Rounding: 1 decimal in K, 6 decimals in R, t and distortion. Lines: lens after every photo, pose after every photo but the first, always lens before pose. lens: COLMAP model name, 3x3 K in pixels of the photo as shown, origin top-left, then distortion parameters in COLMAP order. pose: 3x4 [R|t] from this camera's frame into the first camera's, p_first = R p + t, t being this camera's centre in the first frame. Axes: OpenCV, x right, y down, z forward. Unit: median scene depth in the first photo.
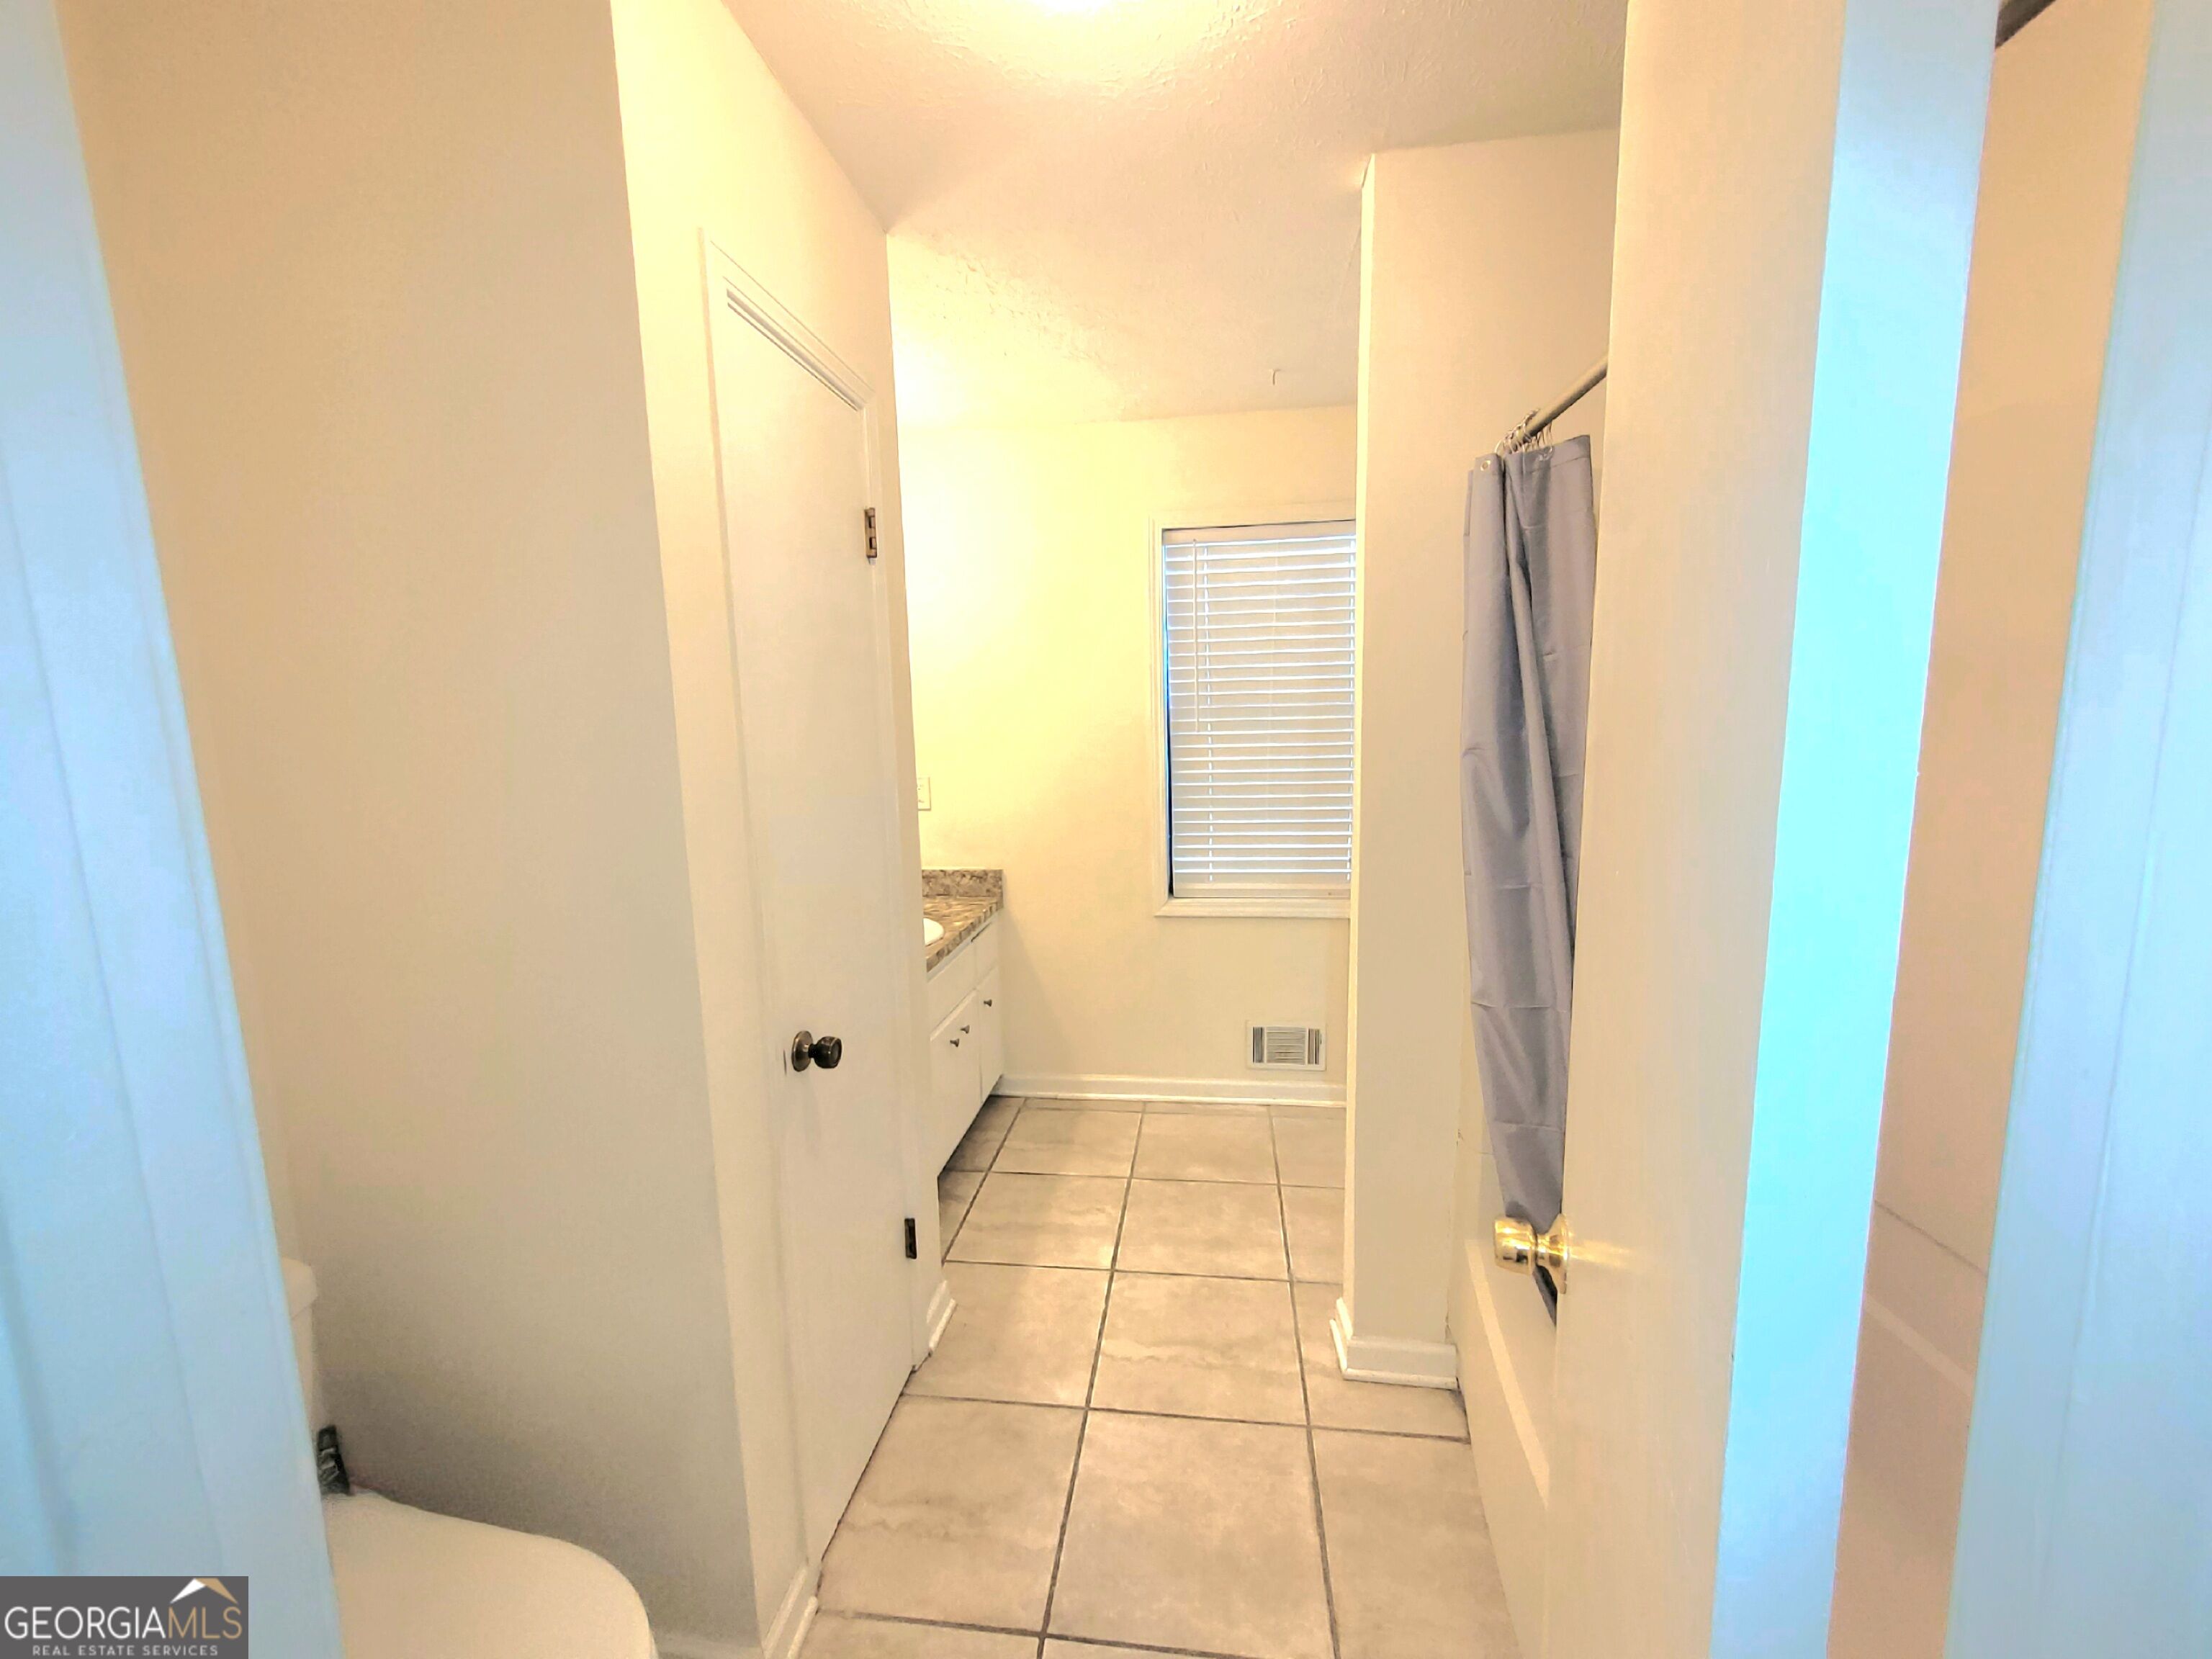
lens RADIAL K [[868.0, 0, 1108.9], [0, 868.0, 833.2], [0, 0, 1]] dist [0.002096, 0.000984]
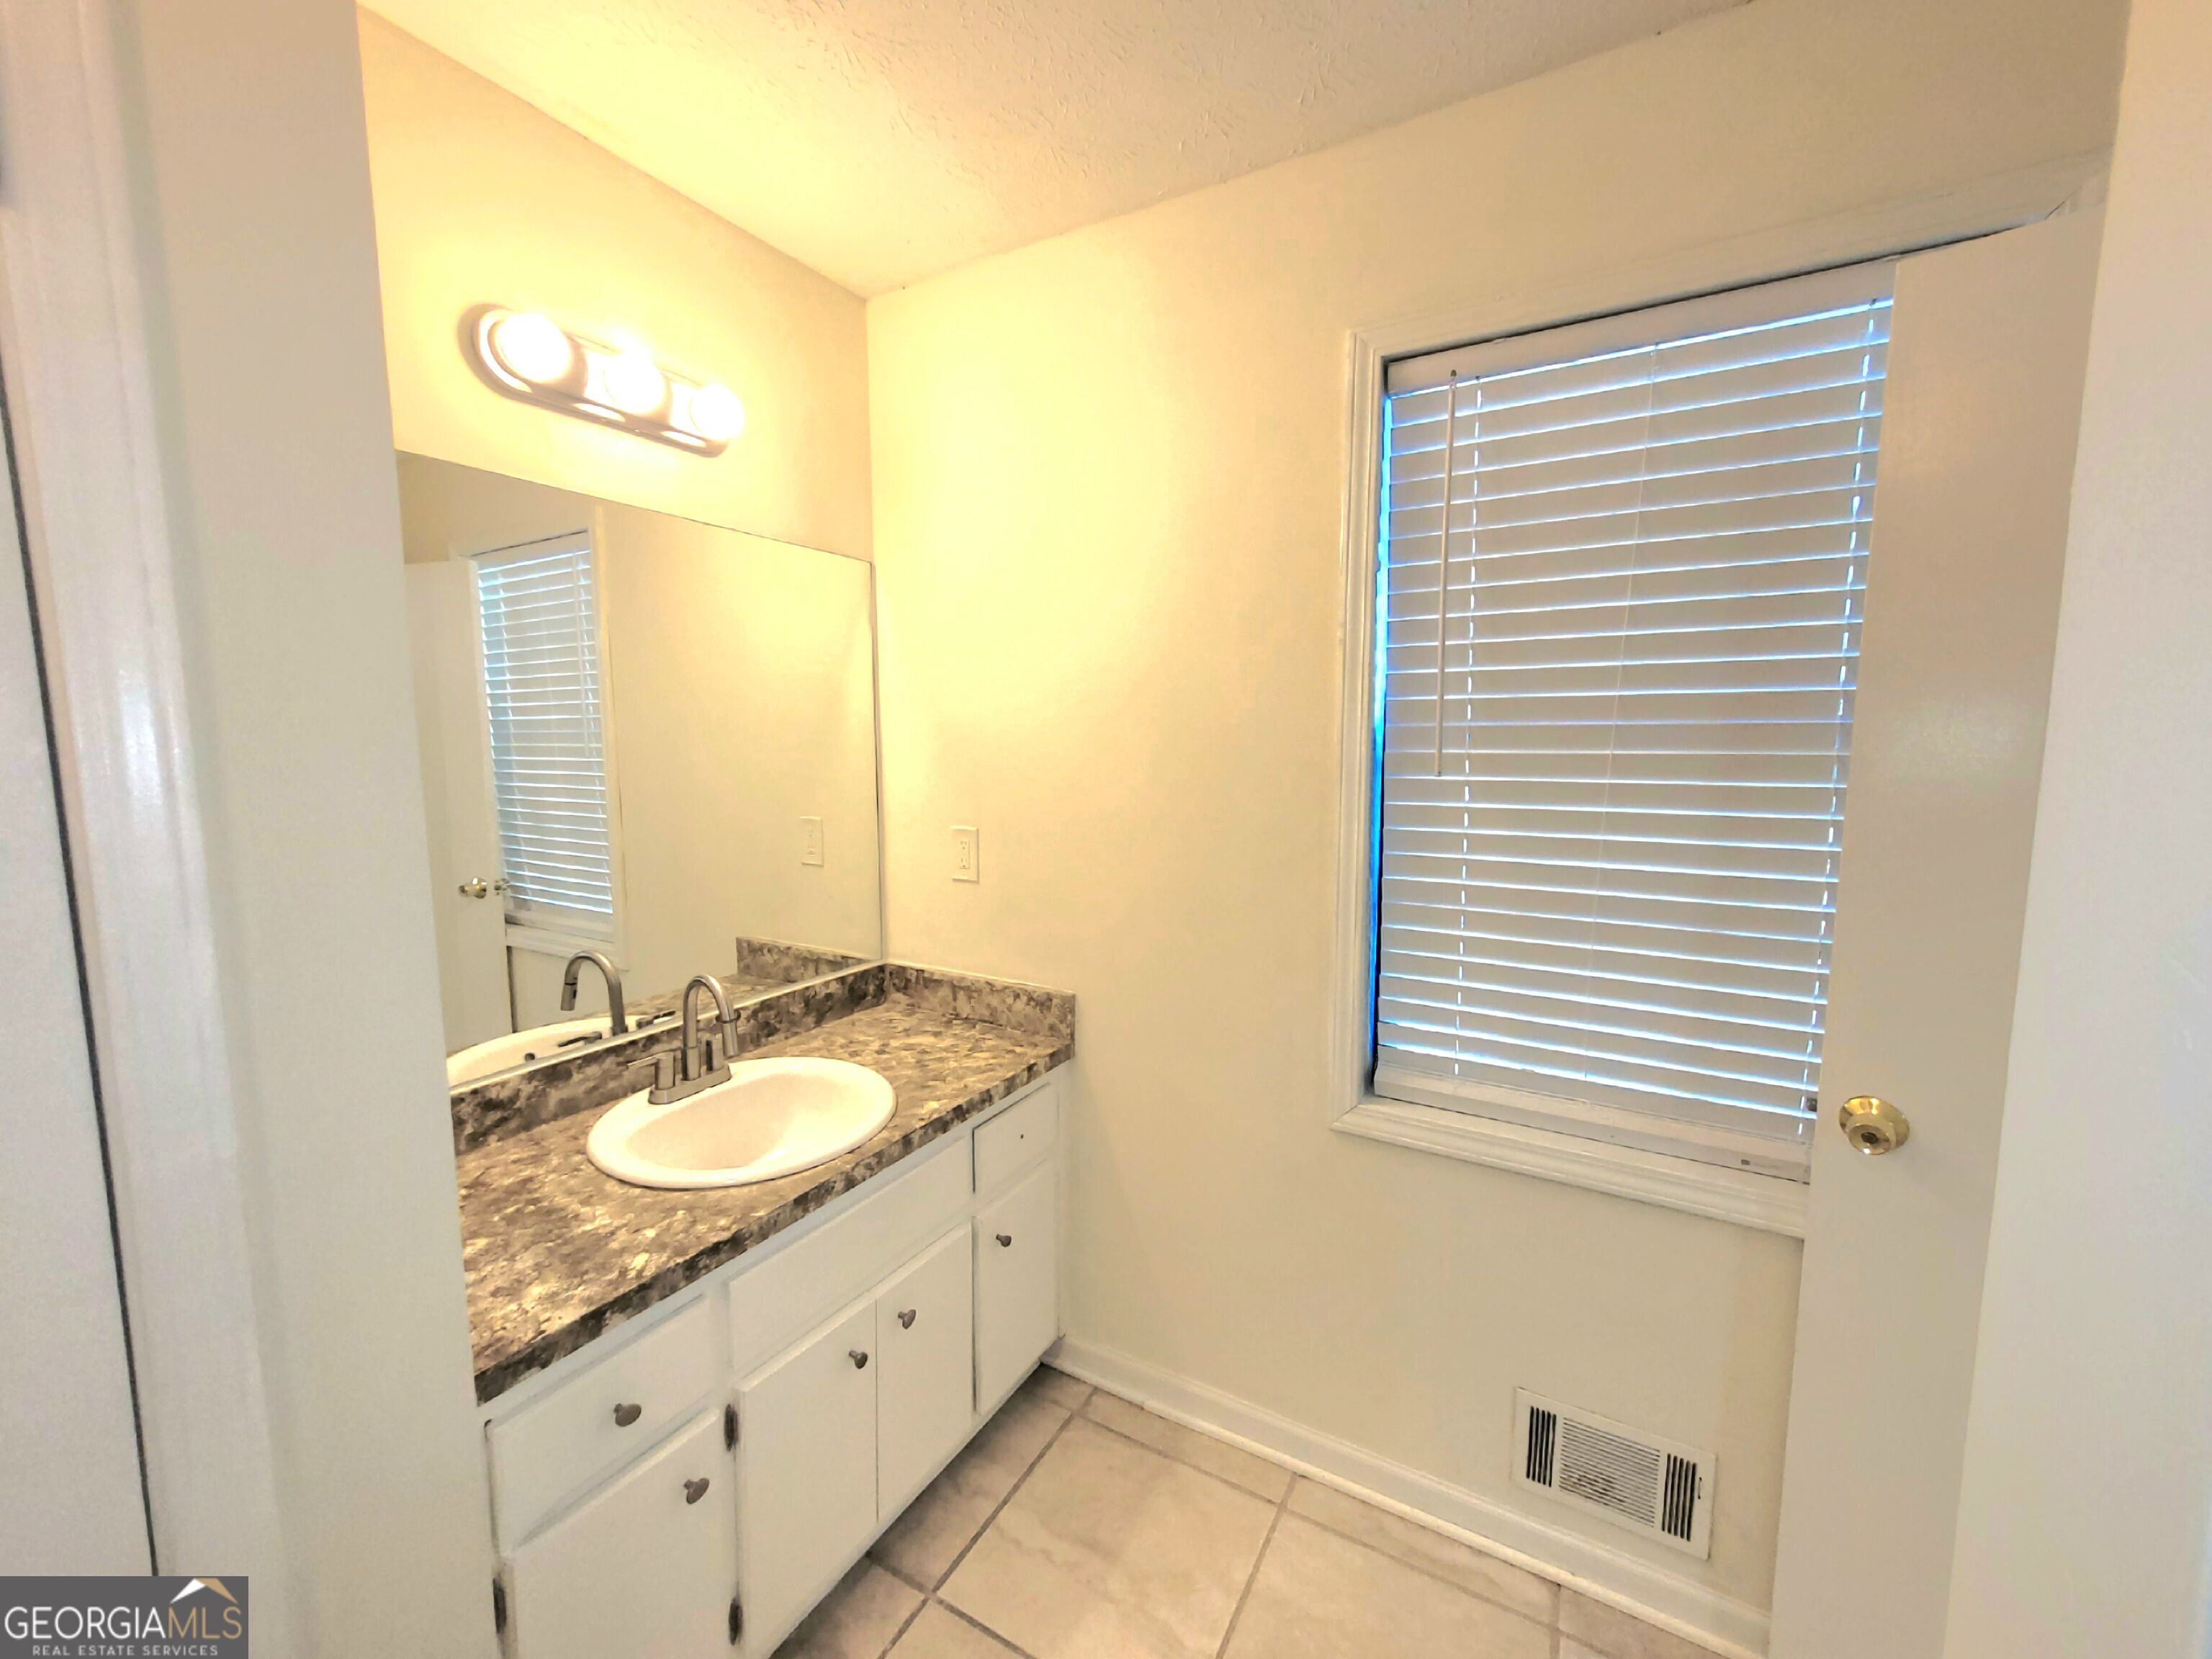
lens RADIAL K [[868.0, 0, 1101.8], [0, 868.0, 828.4], [0, 0, 1]] dist [0.002096, 0.000984]
pose [[0.923443, 0.062551, -0.378602, 0.109851], [-0.073646, 0.997173, -0.014880, -0.063618], [0.376601, 0.041623, 0.925440, 0.461790]]
